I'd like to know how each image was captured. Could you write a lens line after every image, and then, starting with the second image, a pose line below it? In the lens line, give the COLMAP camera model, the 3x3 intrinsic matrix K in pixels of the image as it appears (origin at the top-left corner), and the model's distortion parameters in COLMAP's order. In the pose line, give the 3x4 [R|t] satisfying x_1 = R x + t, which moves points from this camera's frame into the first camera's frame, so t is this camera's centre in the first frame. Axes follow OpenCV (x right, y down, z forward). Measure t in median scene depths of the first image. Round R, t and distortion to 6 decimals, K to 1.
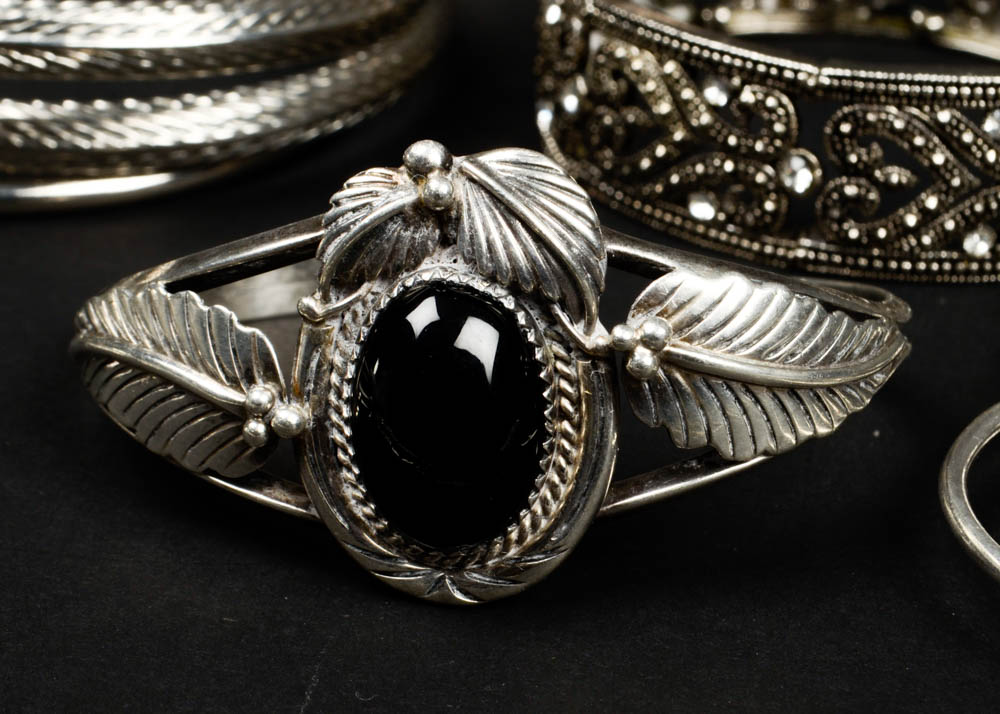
lens RADIAL K [[2843.5, 0, 439.4], [0, 2843.5, 394.8], [0, 0, 1]] dist [0.171699, 0.000000]
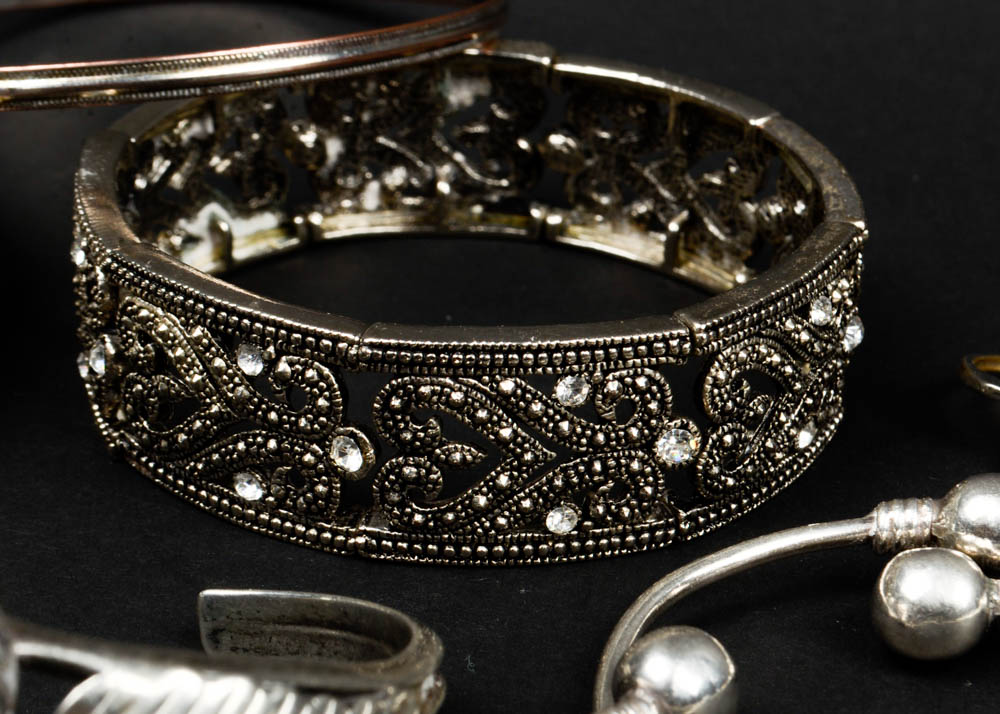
lens RADIAL K [[2843.5, 0, 552.4], [0, 2843.5, 366.7], [0, 0, 1]] dist [0.171699, 0.000000]
pose [[0.995621, -0.046019, 0.081373, 0.120491], [0.046381, 0.998921, -0.002563, -0.100424], [-0.081167, 0.006326, 0.996680, 0.140993]]
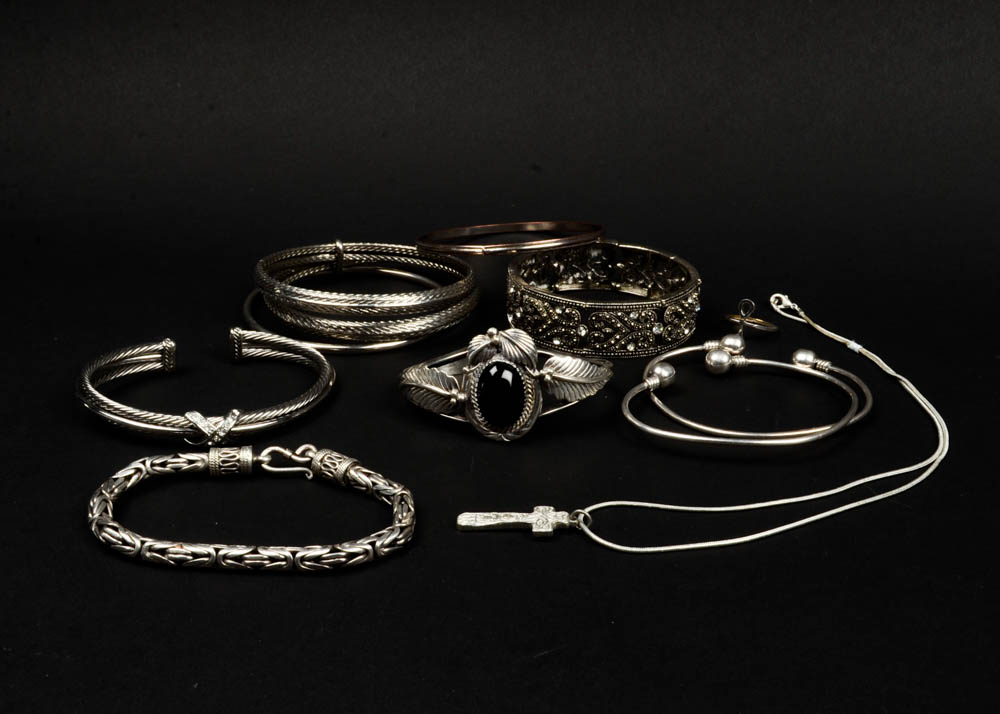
lens RADIAL K [[1377.6, 0, 500.7], [0, 1377.6, 359.6], [0, 0, 1]] dist [0.034646, 0.000000]
pose [[0.996475, -0.052626, 0.065323, -0.100687], [0.056407, 0.996753, -0.057458, 0.057754], [-0.062087, 0.060941, 0.996209, -0.791552]]
